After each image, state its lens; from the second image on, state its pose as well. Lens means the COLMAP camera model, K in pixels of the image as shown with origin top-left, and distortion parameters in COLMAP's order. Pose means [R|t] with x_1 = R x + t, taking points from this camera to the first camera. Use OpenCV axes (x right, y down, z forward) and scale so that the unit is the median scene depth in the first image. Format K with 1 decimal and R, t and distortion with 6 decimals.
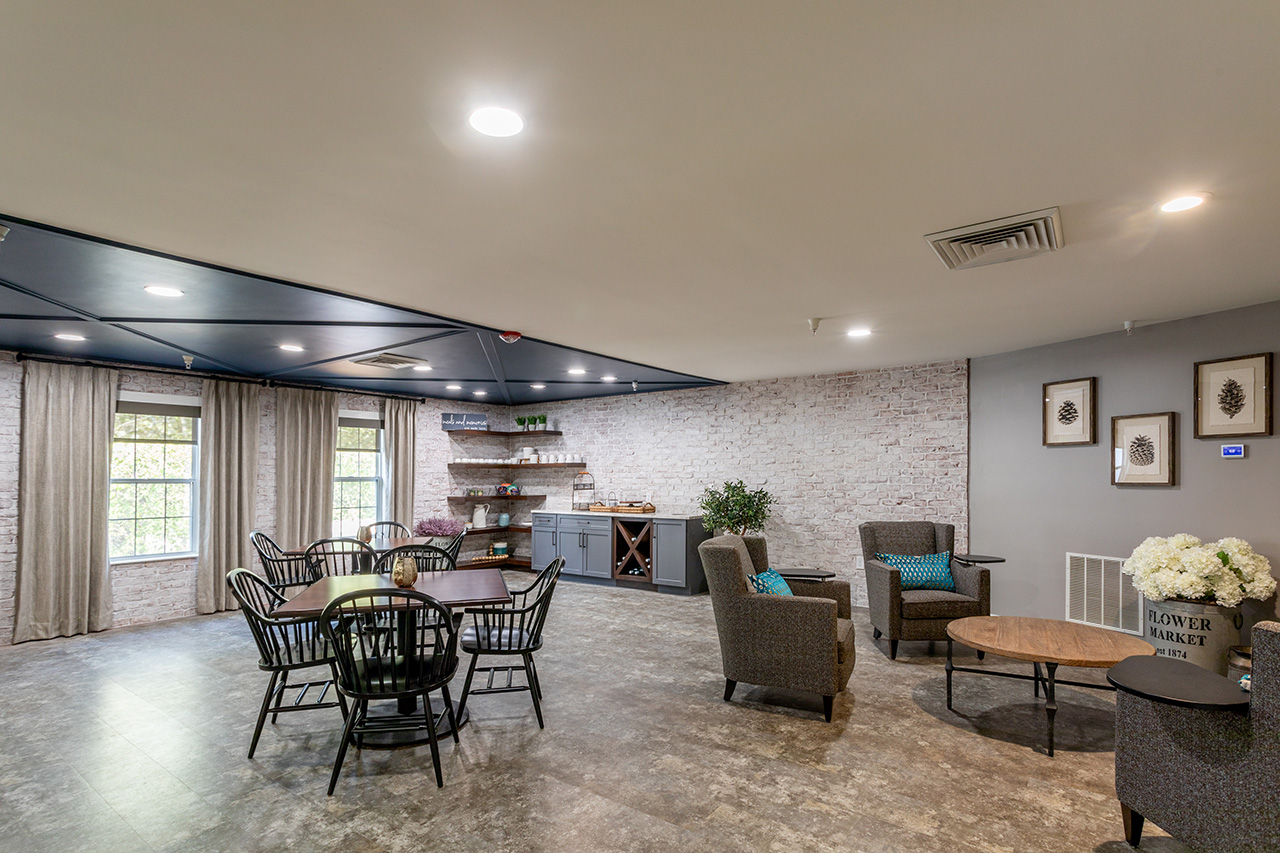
lens RADIAL K [[660.7, 0, 641.6], [0, 660.7, 473.0], [0, 0, 1]] dist [-0.000015, 0.000096]
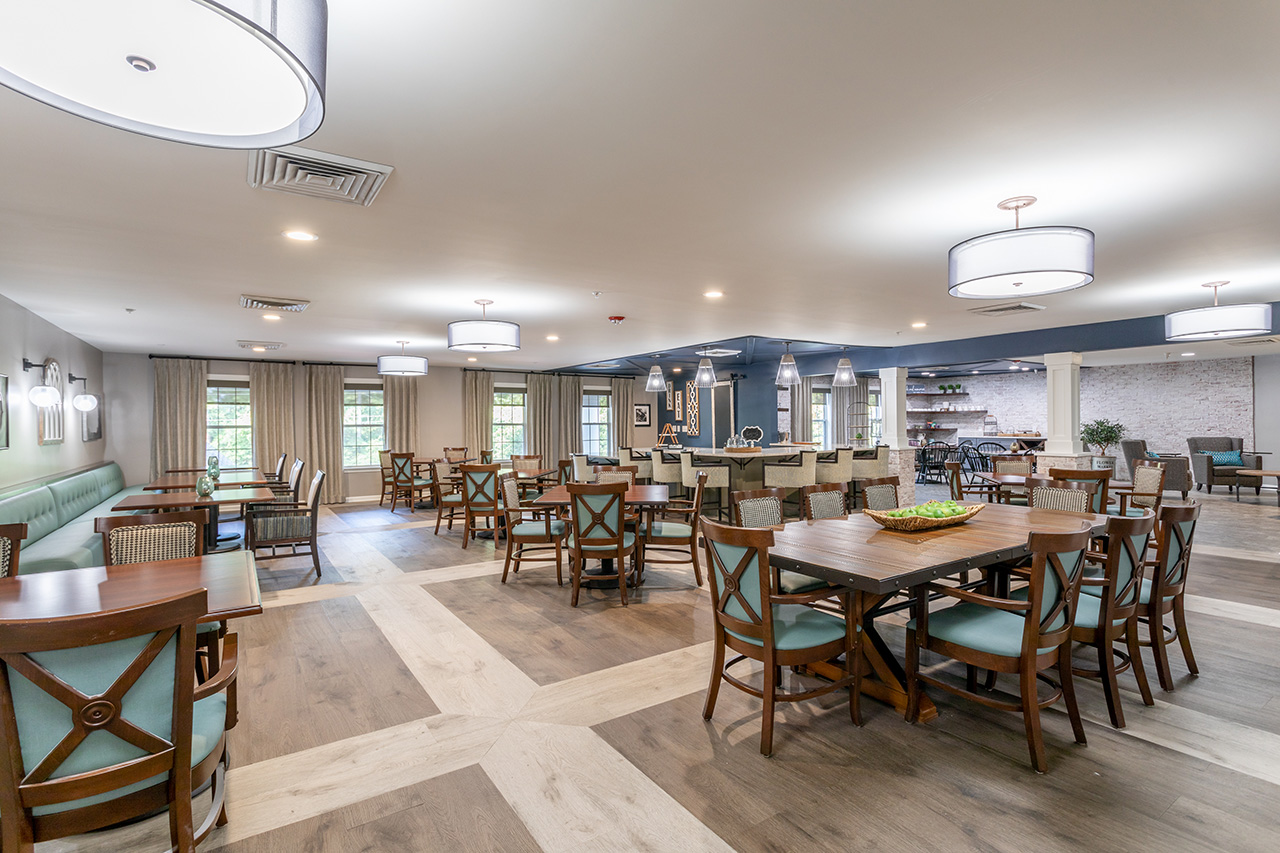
lens RADIAL K [[612.0, 0, 640.0], [0, 612.0, 426.5], [0, 0, 1]] dist [0.003207, 0.001127]
pose [[0.941169, -0.000569, -0.337936, -0.414766], [0.005259, 0.999902, 0.012963, 0.002383], [0.337896, -0.013978, 0.941080, -0.917018]]
